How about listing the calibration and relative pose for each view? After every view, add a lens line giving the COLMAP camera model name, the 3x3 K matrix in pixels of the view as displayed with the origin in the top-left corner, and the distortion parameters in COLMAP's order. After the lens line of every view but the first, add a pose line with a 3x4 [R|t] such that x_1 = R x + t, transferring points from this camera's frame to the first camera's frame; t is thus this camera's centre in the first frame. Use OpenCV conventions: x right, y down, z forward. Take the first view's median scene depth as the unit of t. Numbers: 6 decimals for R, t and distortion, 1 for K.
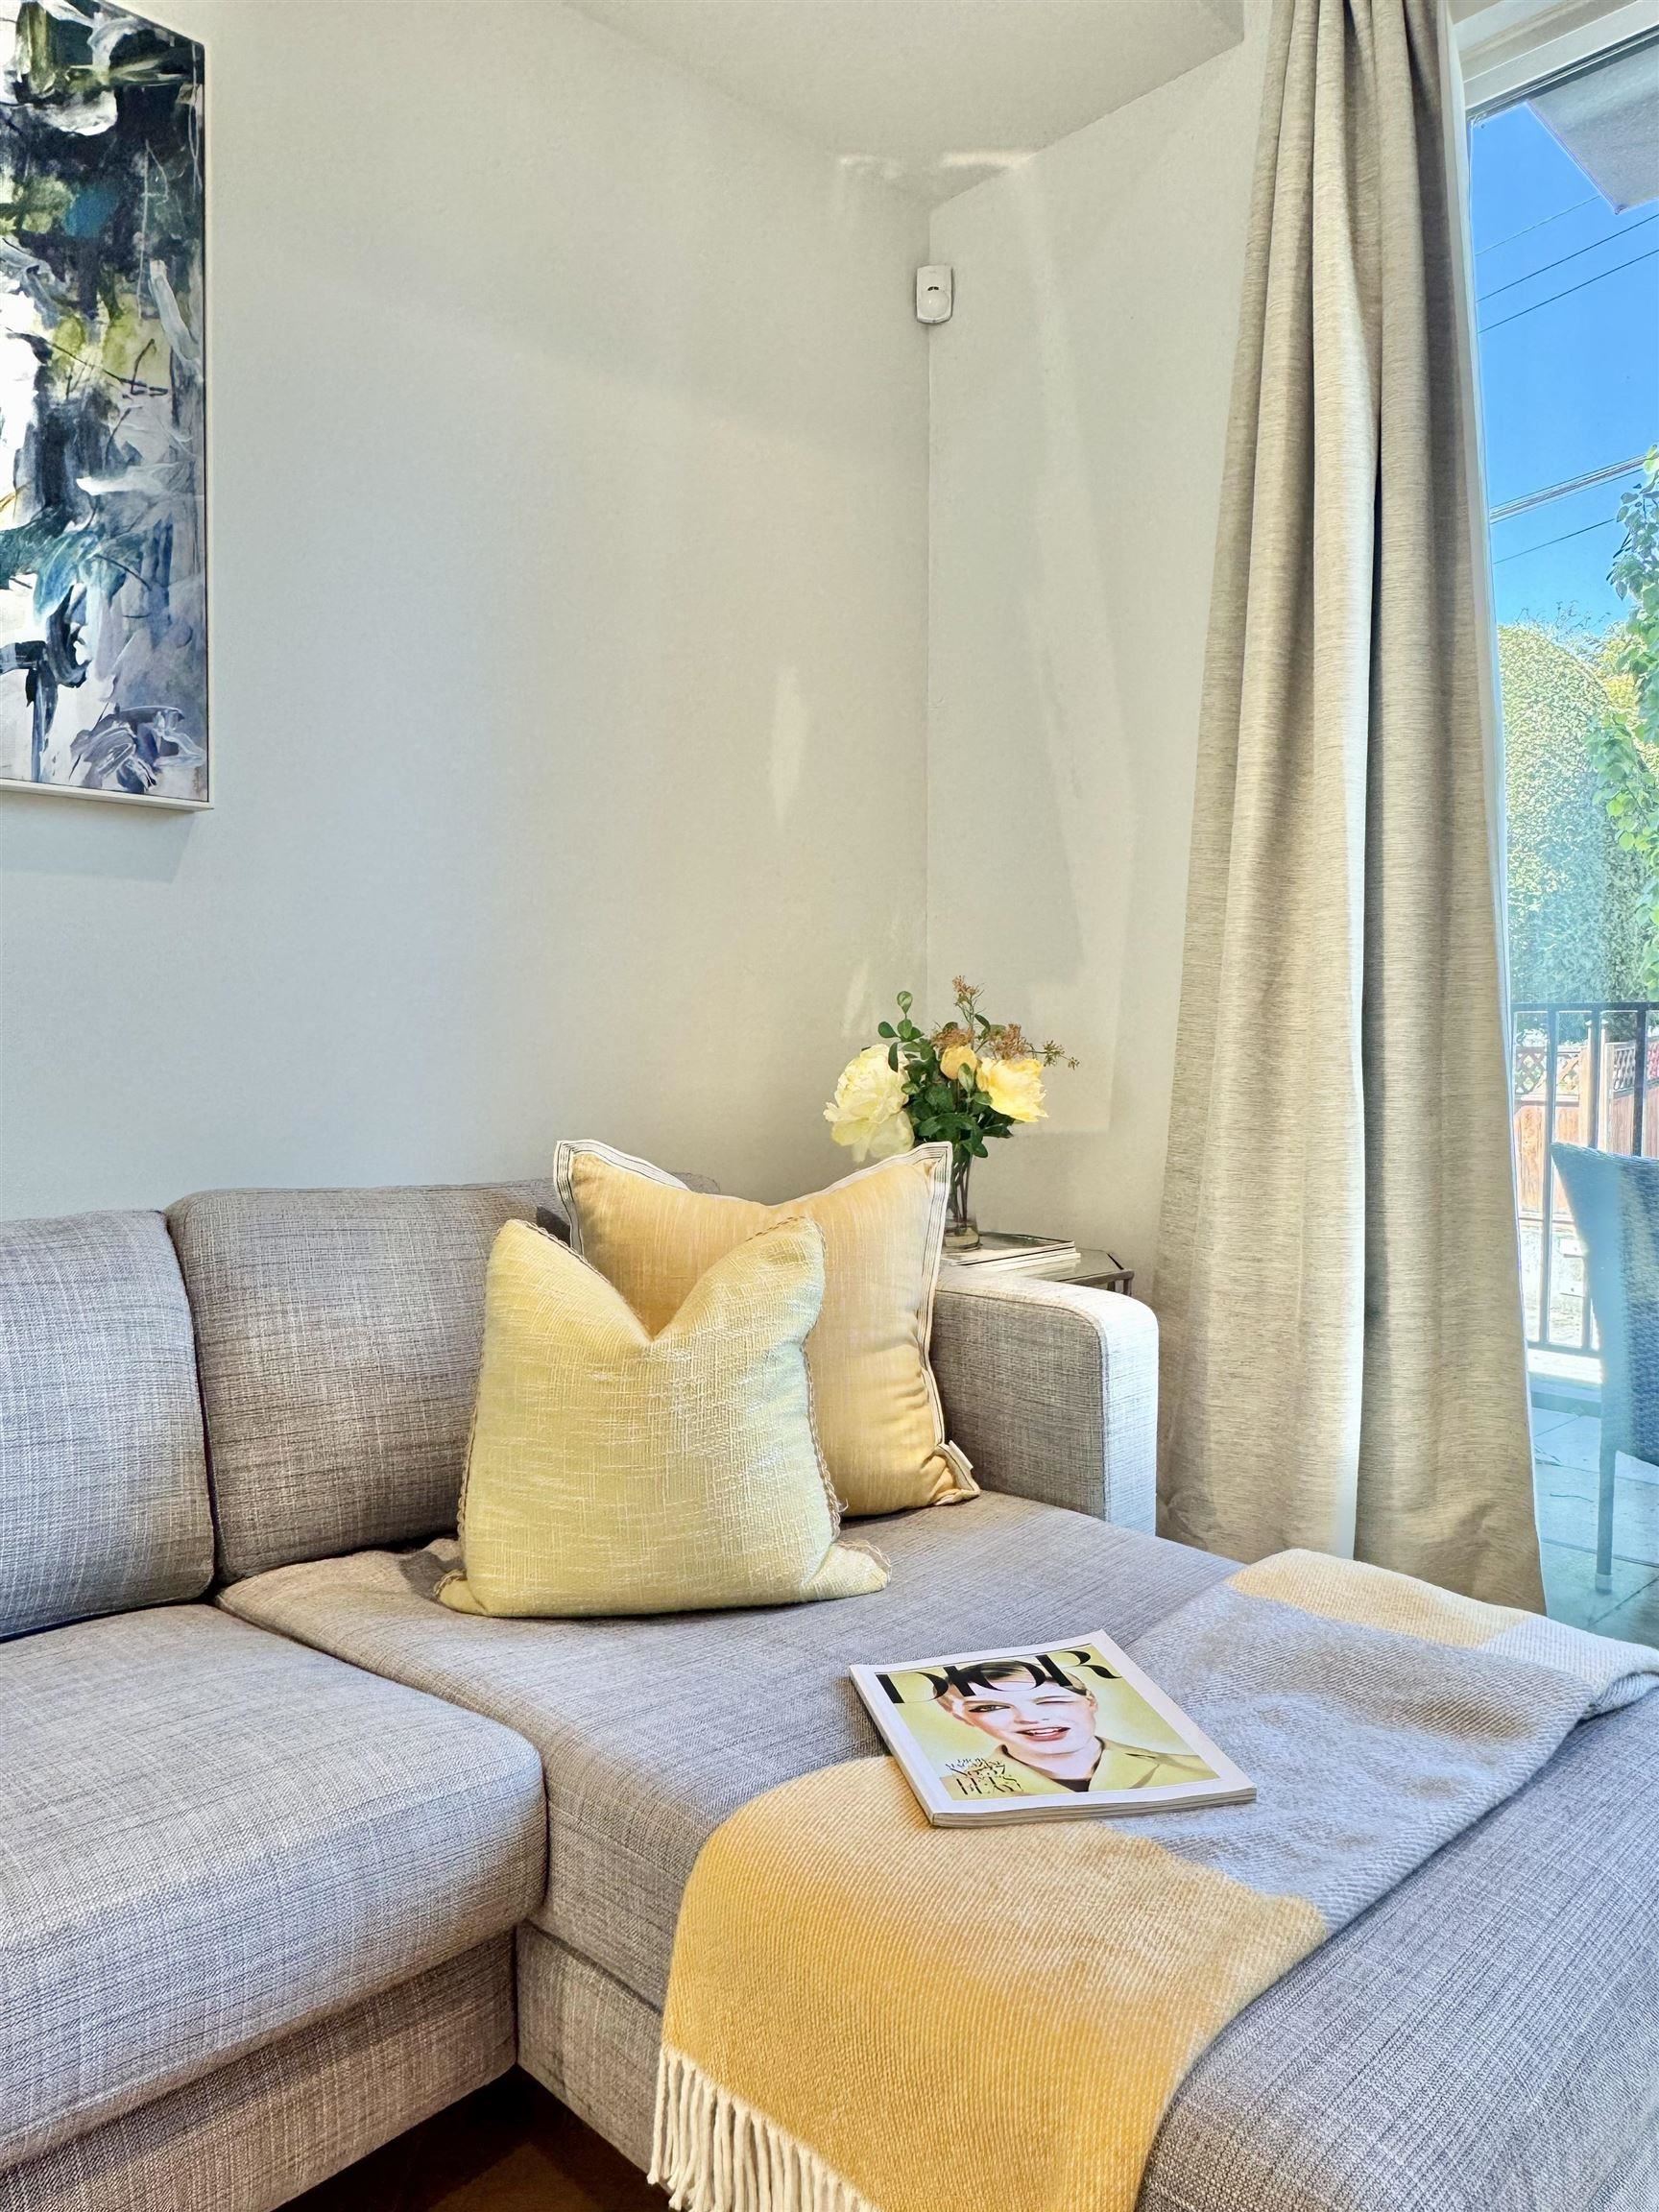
lens RADIAL K [[1493.3, 0, 838.3], [0, 1493.3, 1093.4], [0, 0, 1]] dist [-0.006268, 0.005836]
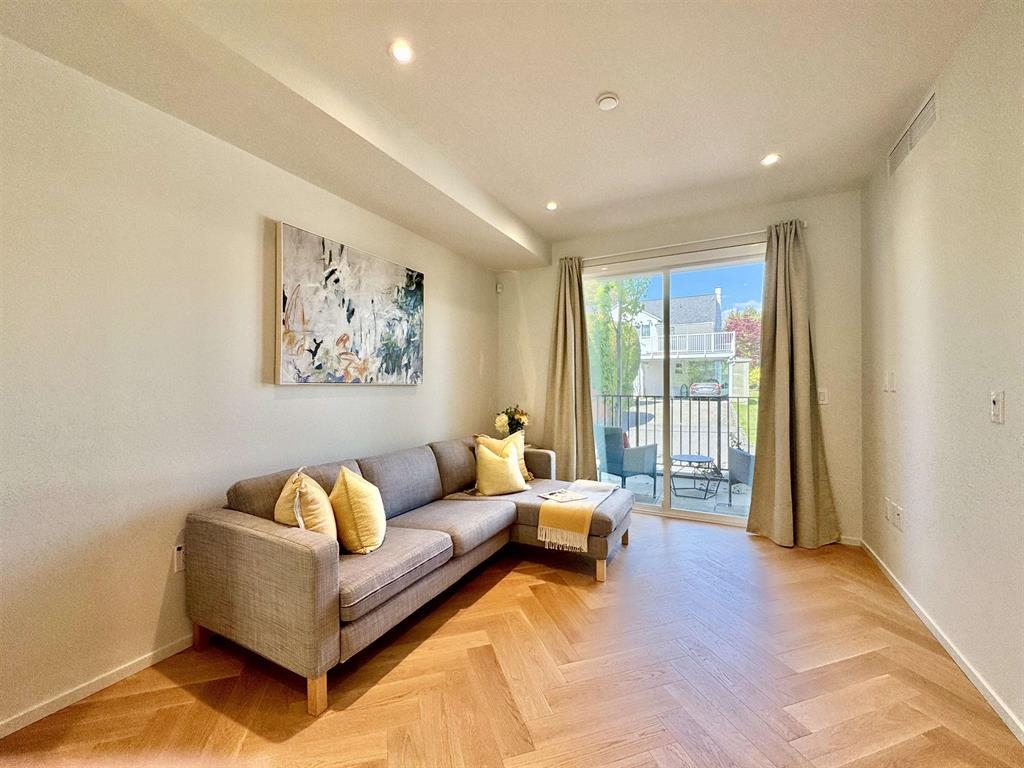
lens RADIAL K [[412.3, 0, 513.0], [0, 412.3, 379.0], [0, 0, 1]] dist [-0.004384, -0.000165]
pose [[0.944839, -0.000574, 0.327535, -0.682374], [0.018782, 0.998448, -0.052429, -0.119672], [-0.326997, 0.055689, 0.943383, -0.924055]]
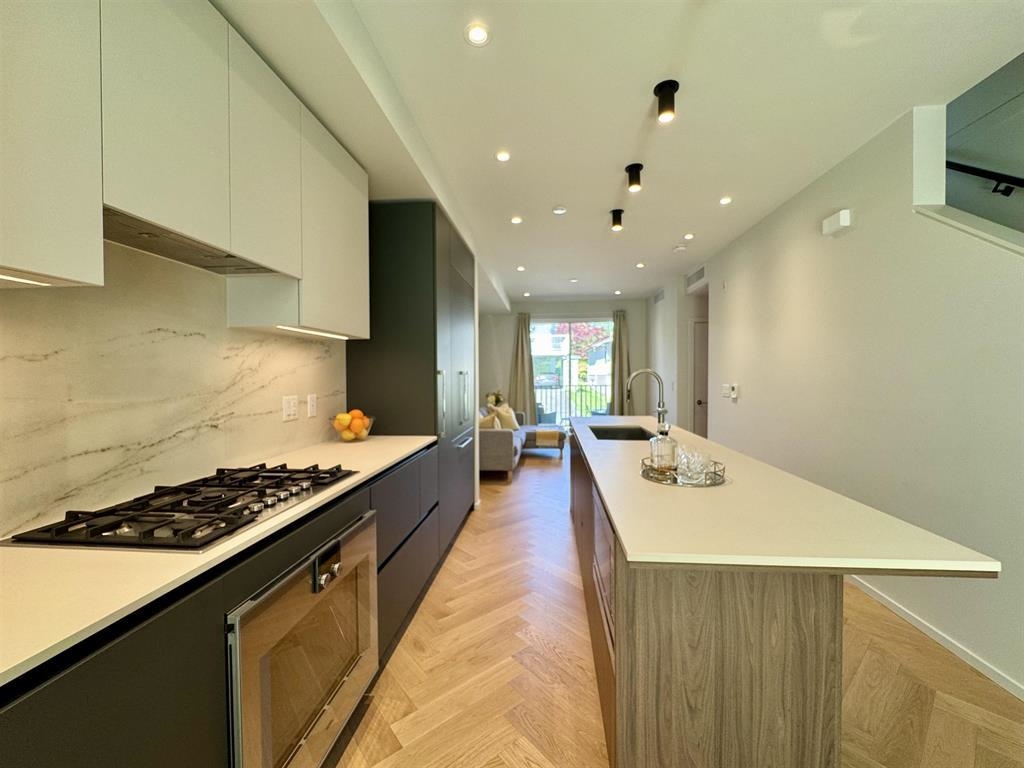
lens RADIAL K [[412.3, 0, 516.3], [0, 412.3, 381.4], [0, 0, 1]] dist [-0.004384, -0.000165]
pose [[0.744894, -0.016522, 0.666978, -2.725951], [0.034745, 0.999297, -0.014050, -0.120646], [-0.666277, 0.033640, 0.744945, -2.154120]]
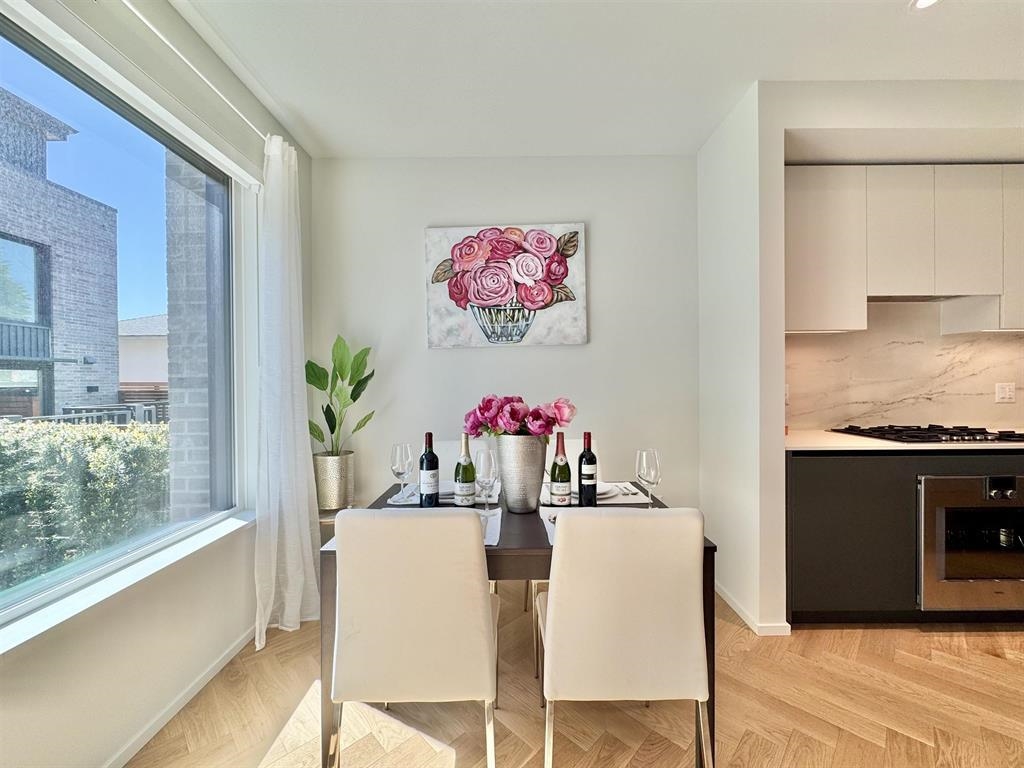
lens RADIAL K [[412.3, 0, 509.6], [0, 412.3, 384.7], [0, 0, 1]] dist [-0.004384, -0.000165]
pose [[0.723753, -0.003036, -0.690052, -2.687042], [-0.018127, 0.999562, -0.023411, -0.041428], [0.689821, 0.029452, 0.723381, -3.151846]]
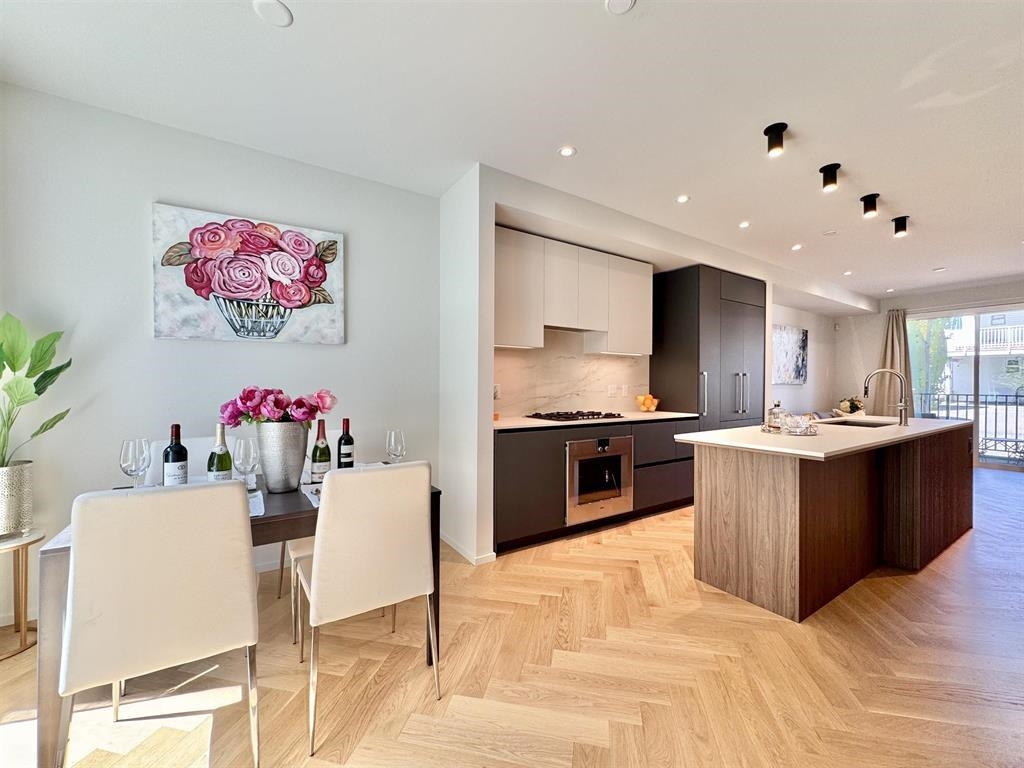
lens RADIAL K [[412.3, 0, 513.7], [0, 412.3, 384.9], [0, 0, 1]] dist [-0.004384, -0.000165]
pose [[0.984580, 0.003535, -0.174897, -2.558412], [-0.010573, 0.999170, -0.039328, -0.010409], [0.174613, 0.040571, 0.983801, -3.379229]]
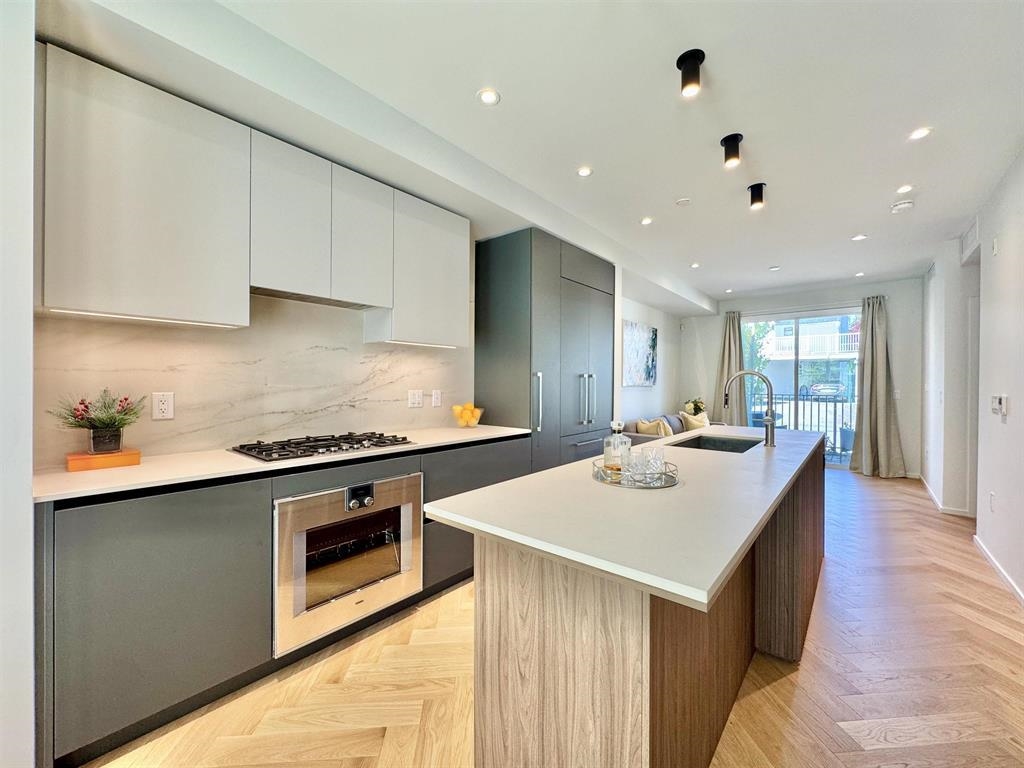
lens RADIAL K [[412.3, 0, 514.9], [0, 412.3, 383.1], [0, 0, 1]] dist [-0.004384, -0.000165]
pose [[0.993296, 0.003723, 0.115535, -2.182399], [0.001102, 0.999131, -0.041668, -0.073742], [-0.115590, 0.041516, 0.992429, -2.561939]]
